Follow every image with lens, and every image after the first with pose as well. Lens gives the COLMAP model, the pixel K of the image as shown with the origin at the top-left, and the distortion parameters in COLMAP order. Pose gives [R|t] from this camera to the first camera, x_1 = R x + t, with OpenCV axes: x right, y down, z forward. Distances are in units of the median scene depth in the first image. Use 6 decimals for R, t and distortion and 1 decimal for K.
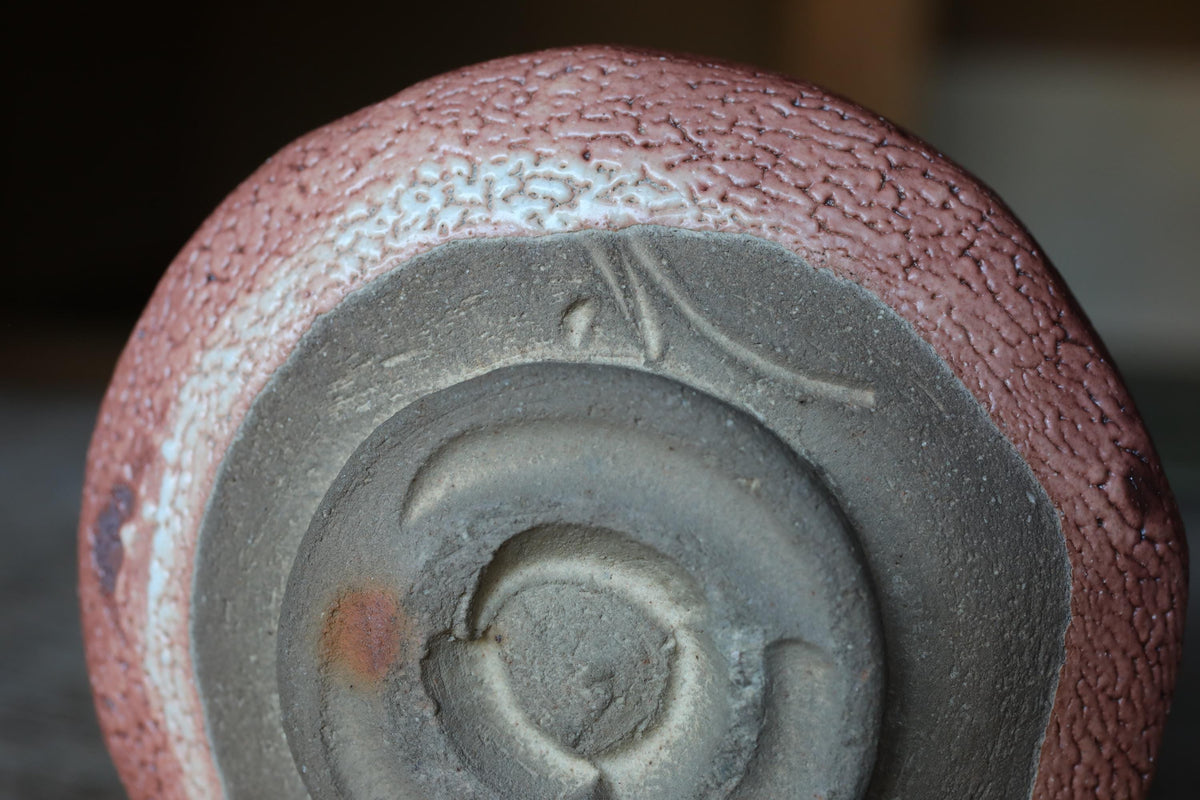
lens RADIAL K [[2003.6, 0, 600.0], [0, 2003.6, 400.0], [0, 0, 1]] dist [-0.019927, 0.255934]
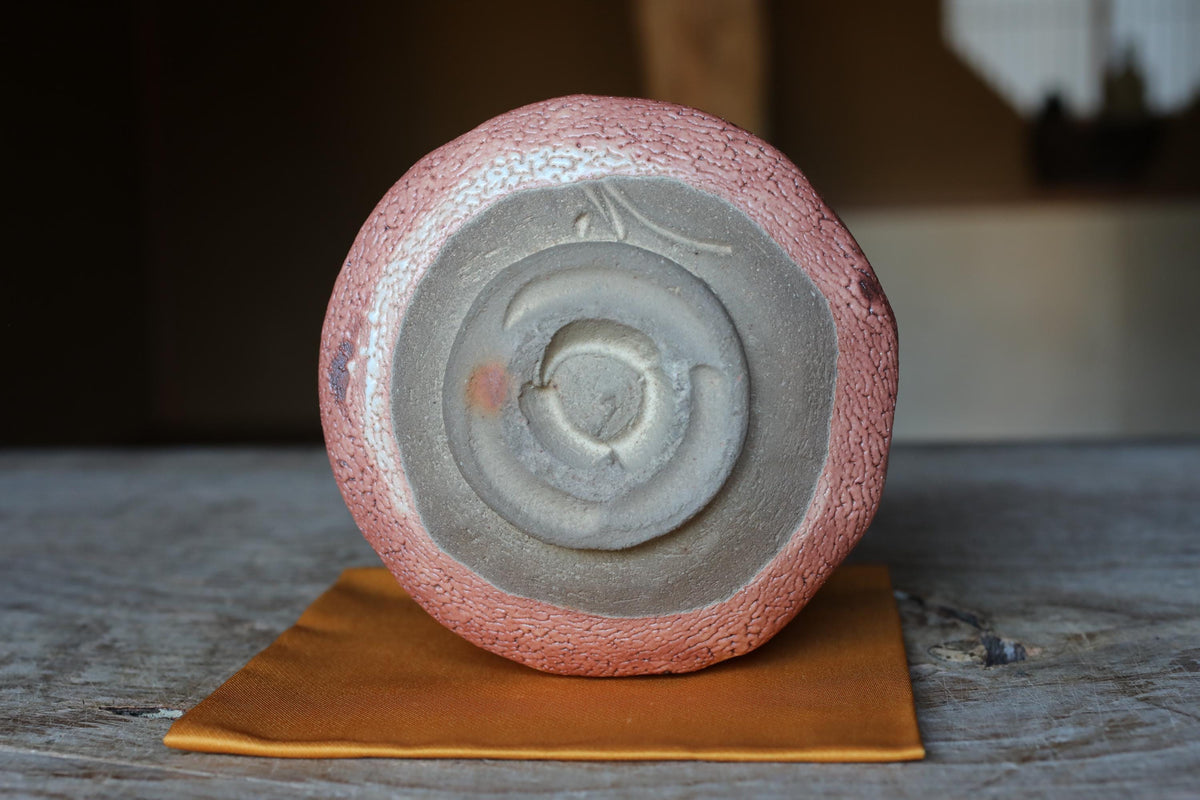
lens RADIAL K [[1837.7, 0, 600.0], [0, 1837.7, 400.0], [0, 0, 1]] dist [-0.003234, 0.134928]
pose [[0.995039, -0.080117, 0.058984, -0.114914], [0.085116, 0.992497, -0.087779, 0.295771], [-0.051509, 0.092364, 0.994392, -0.811554]]
